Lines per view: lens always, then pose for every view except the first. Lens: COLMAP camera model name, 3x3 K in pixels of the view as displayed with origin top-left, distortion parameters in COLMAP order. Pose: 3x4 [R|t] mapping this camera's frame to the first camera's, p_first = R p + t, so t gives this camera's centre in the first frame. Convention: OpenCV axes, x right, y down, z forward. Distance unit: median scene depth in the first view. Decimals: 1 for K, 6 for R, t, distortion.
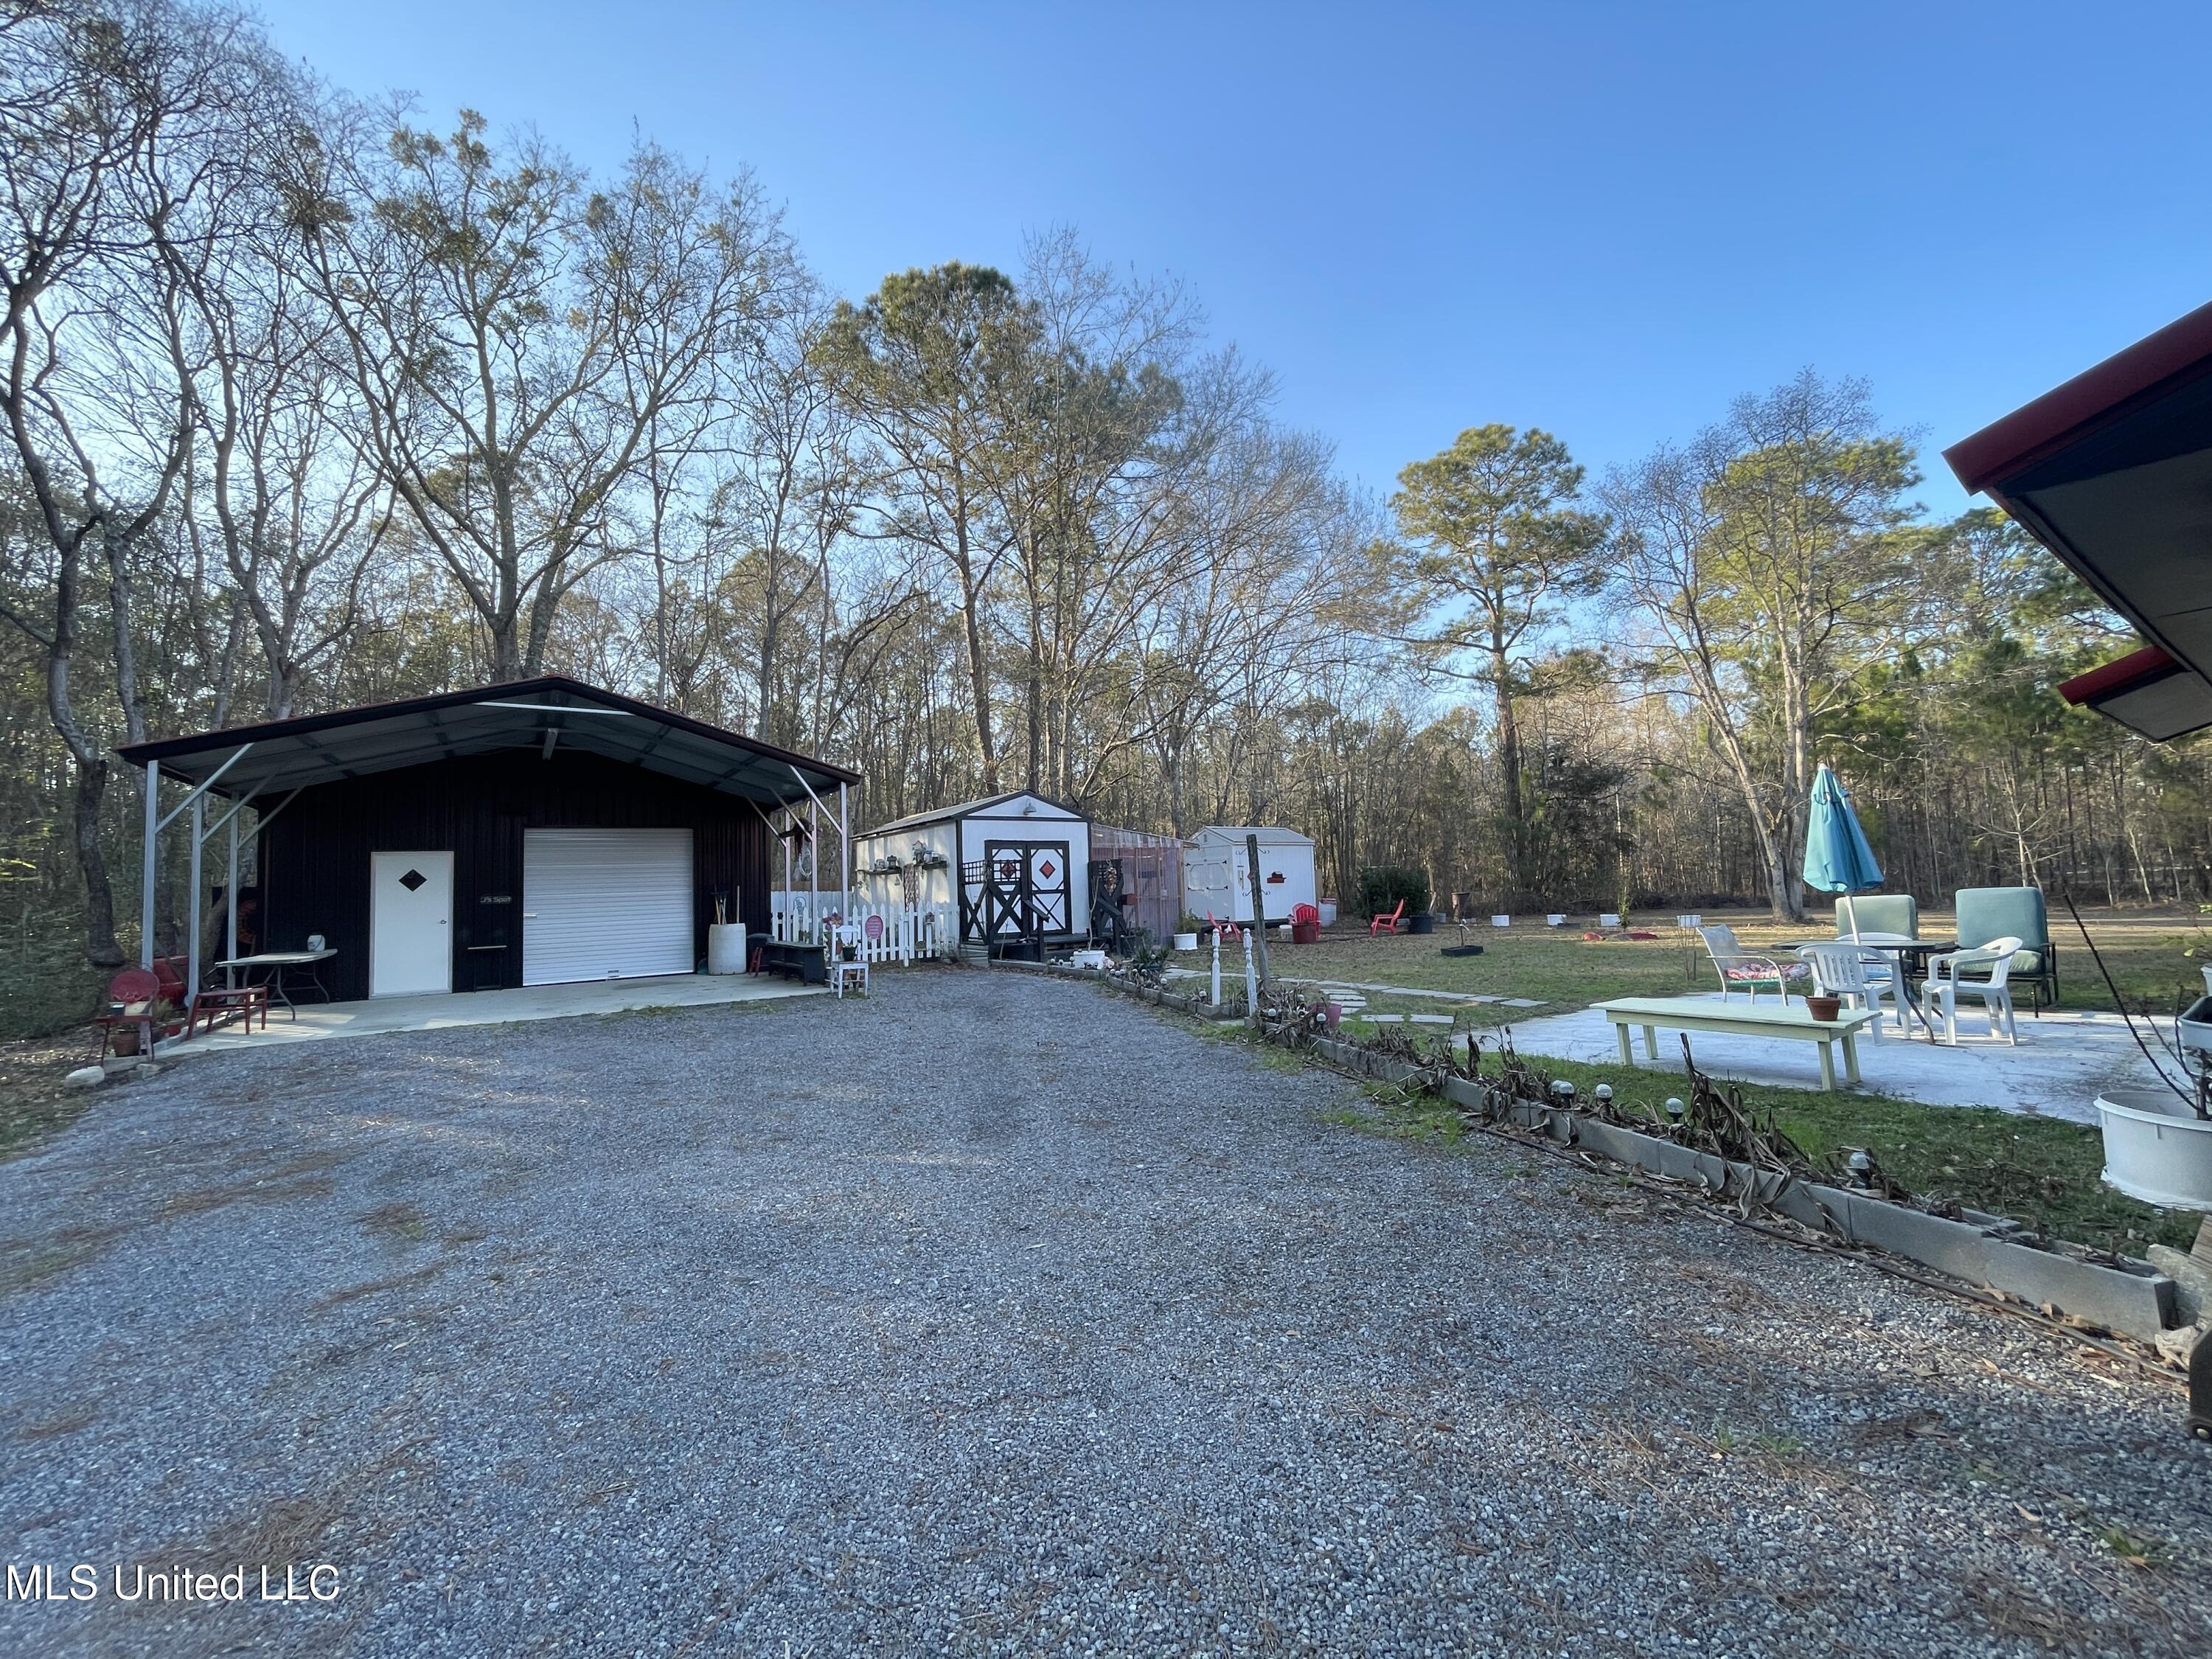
lens RADIAL K [[897.8, 0, 1100.8], [0, 897.8, 829.5], [0, 0, 1]] dist [-0.009103, 0.000823]
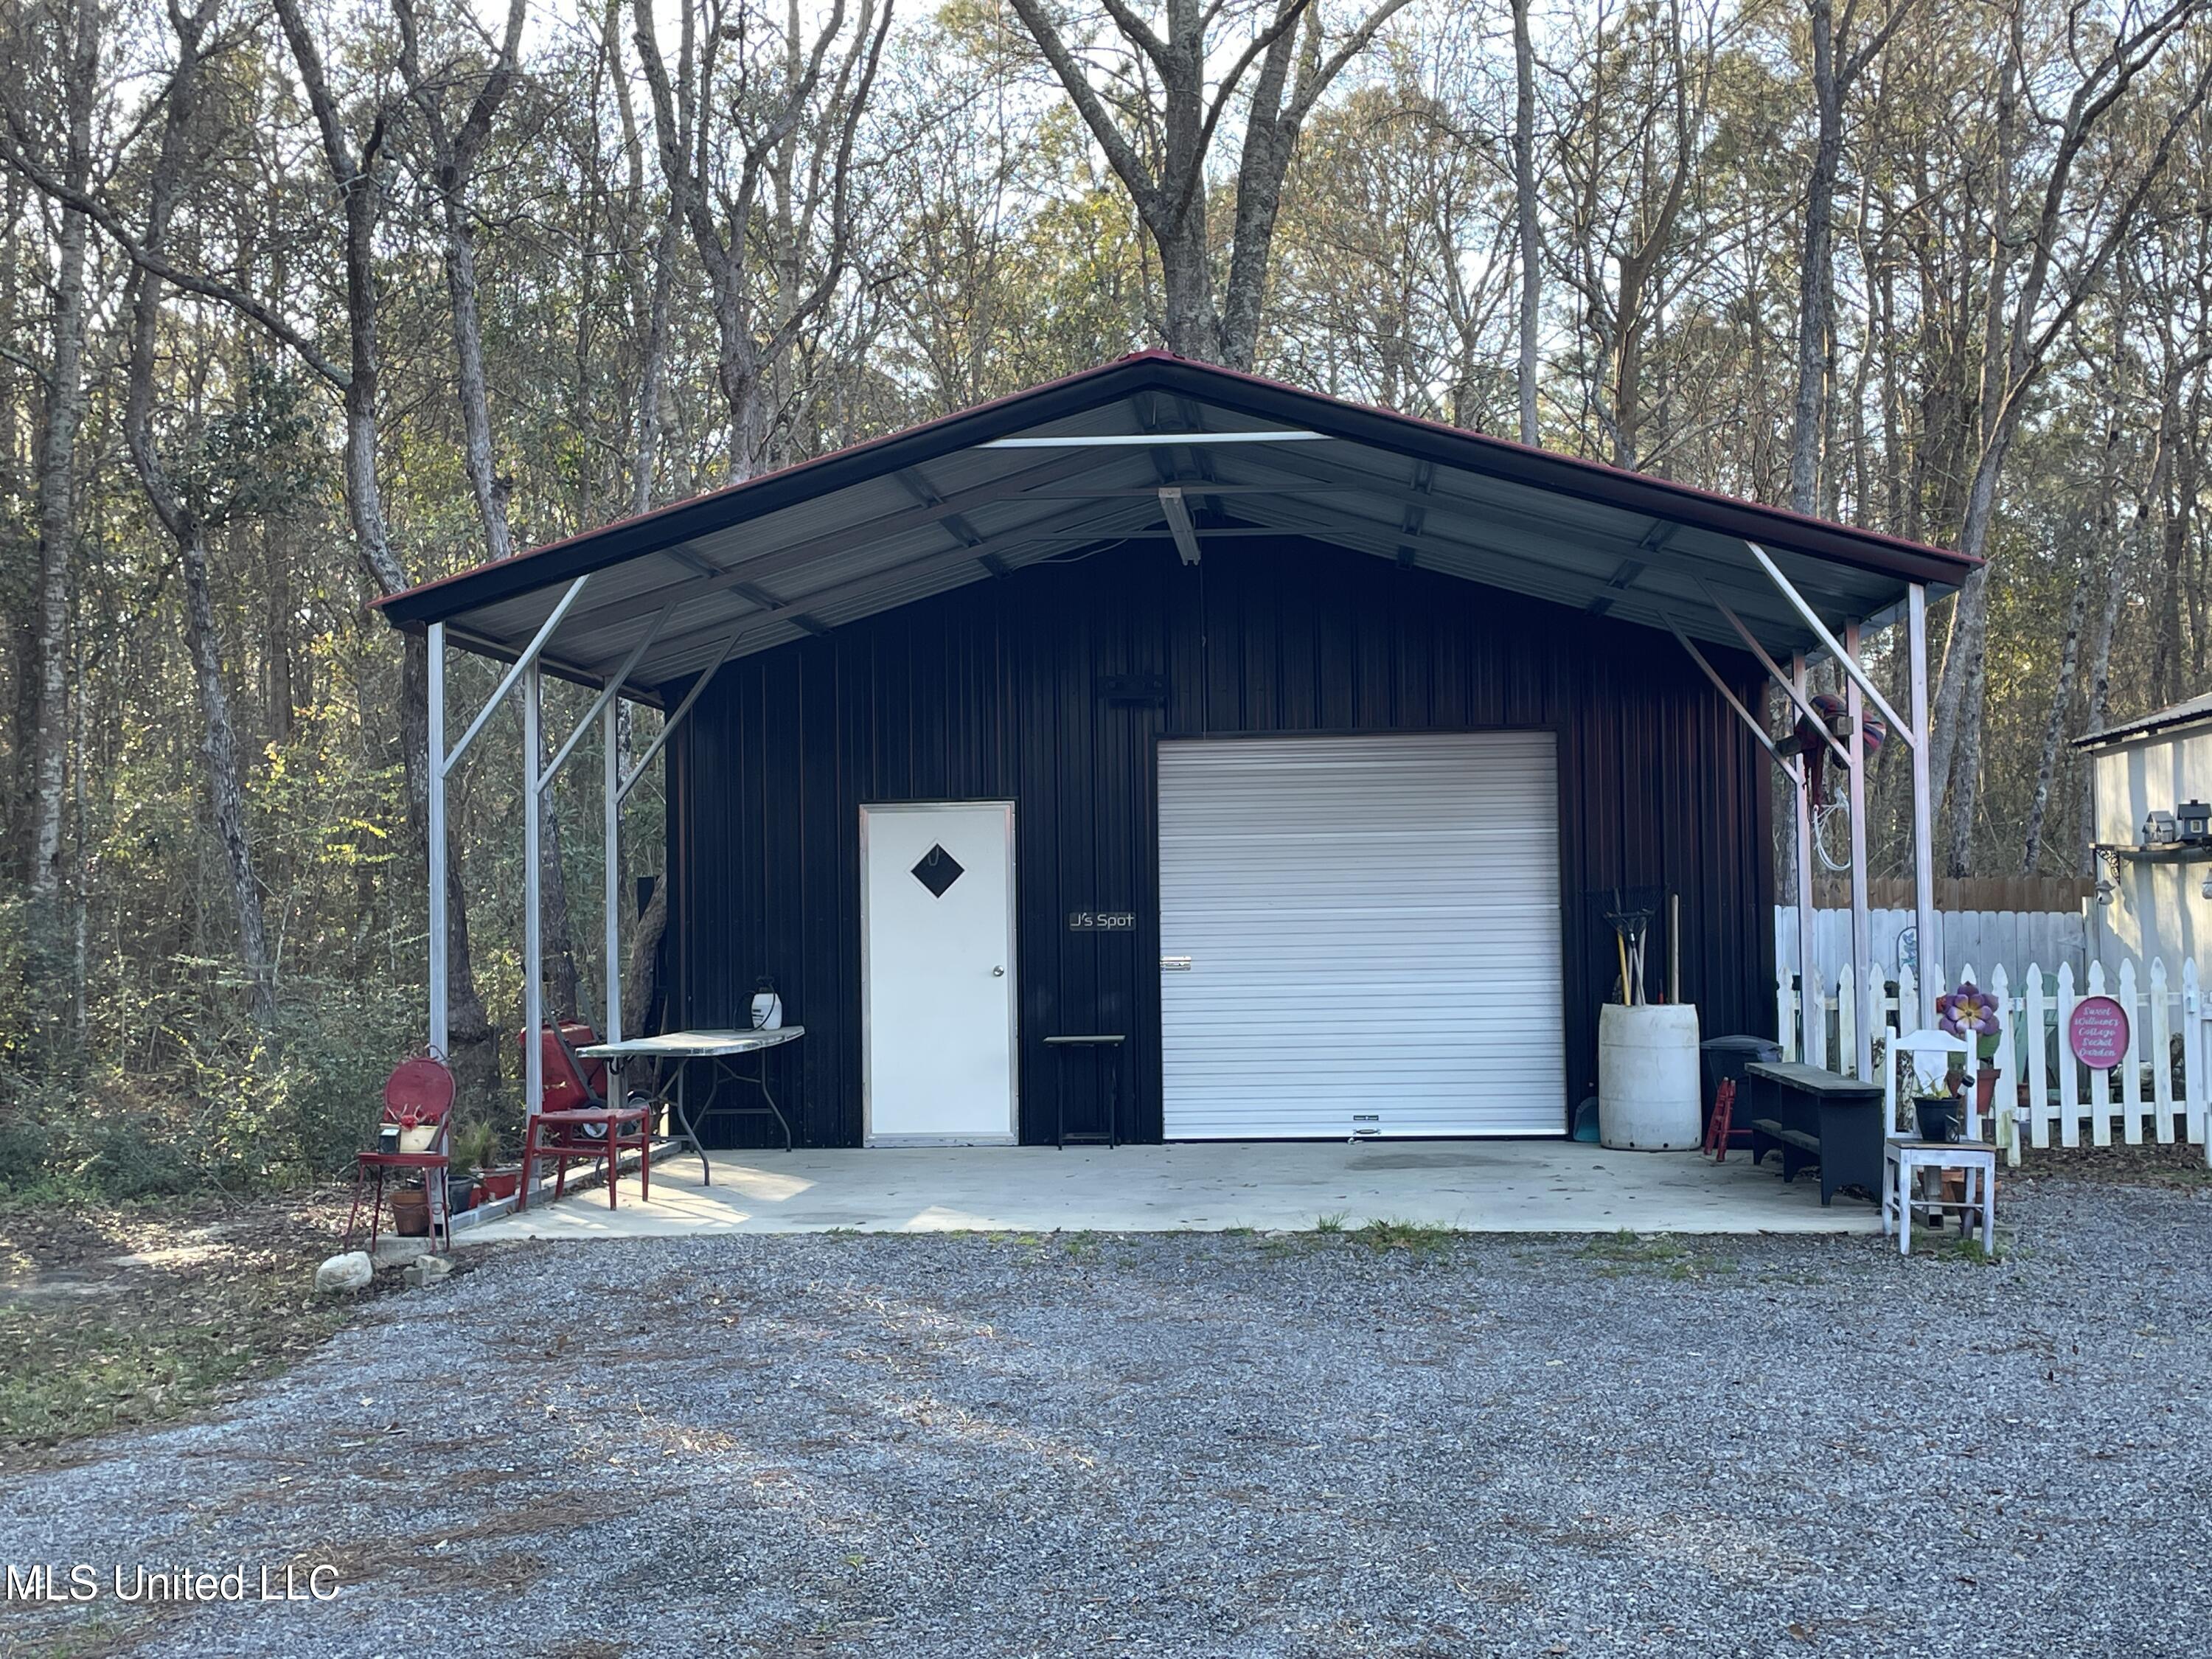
lens RADIAL K [[2746.6, 0, 1127.1], [0, 2746.6, 798.5], [0, 0, 1]] dist [0.056499, 0.000000]
pose [[0.789177, -0.004062, -0.614153, 0.066801], [0.025353, 0.999341, 0.025969, -0.006158], [0.613643, -0.036065, 0.788760, 0.028533]]
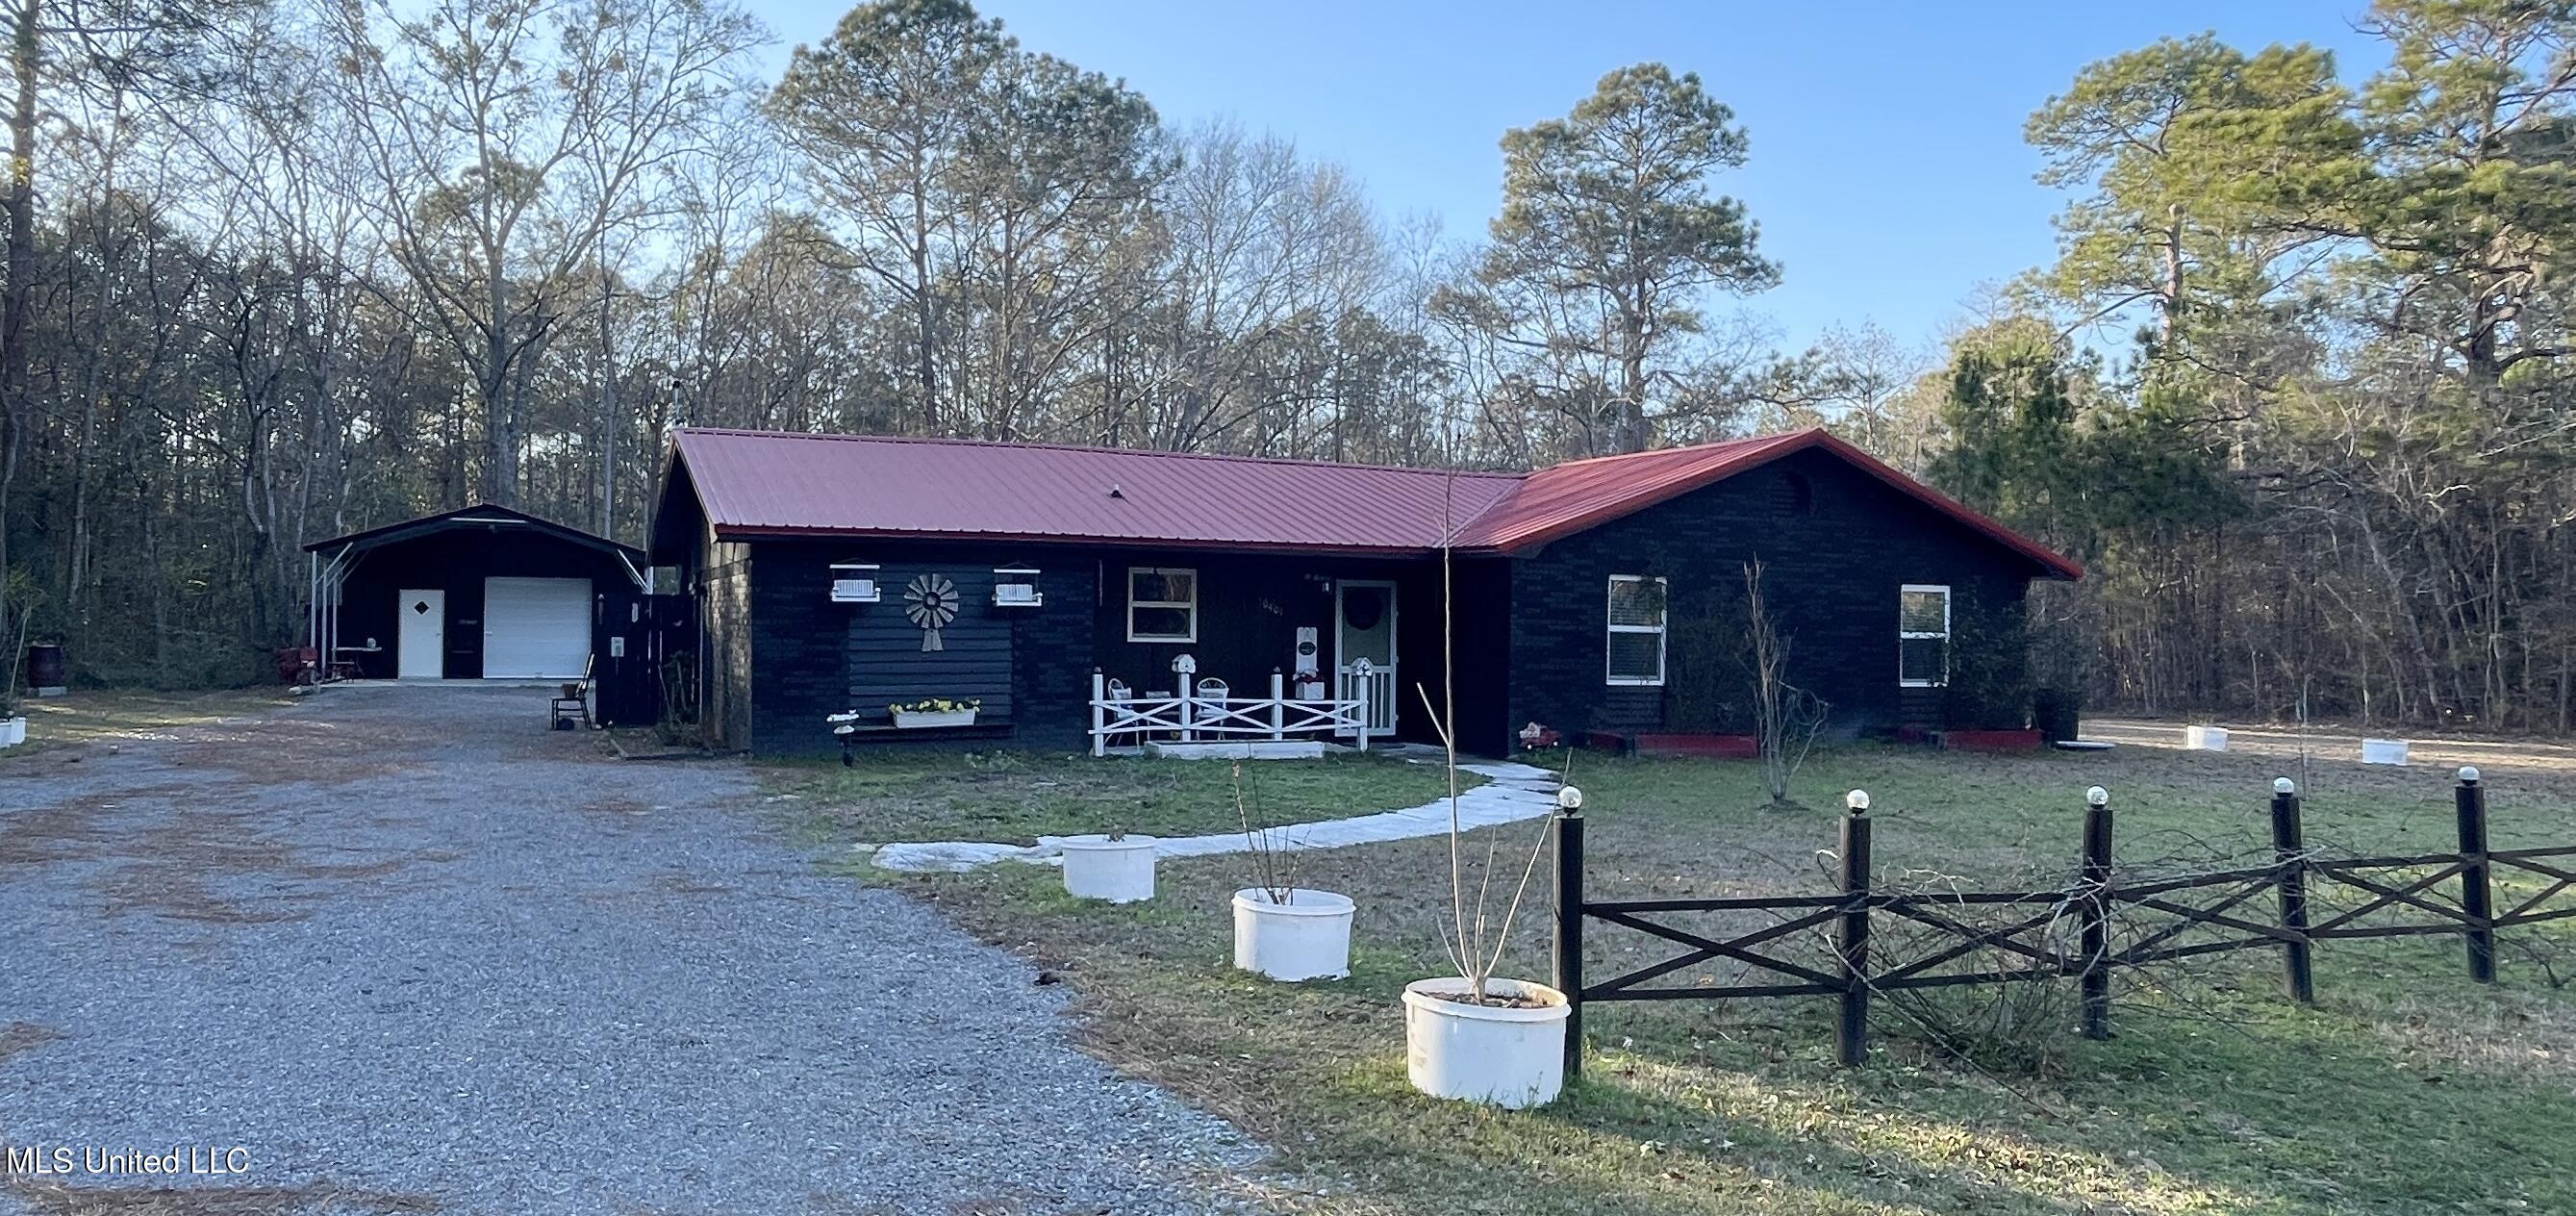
lens RADIAL K [[1978.2, 0, 1289.4], [0, 1978.2, 598.4], [0, 0, 1]] dist [-0.010350, -0.001628]
pose [[0.968856, 0.041064, -0.244196, 1.178251], [-0.030932, 0.998500, 0.045185, -0.122950], [0.245685, -0.036224, 0.968673, -1.506033]]
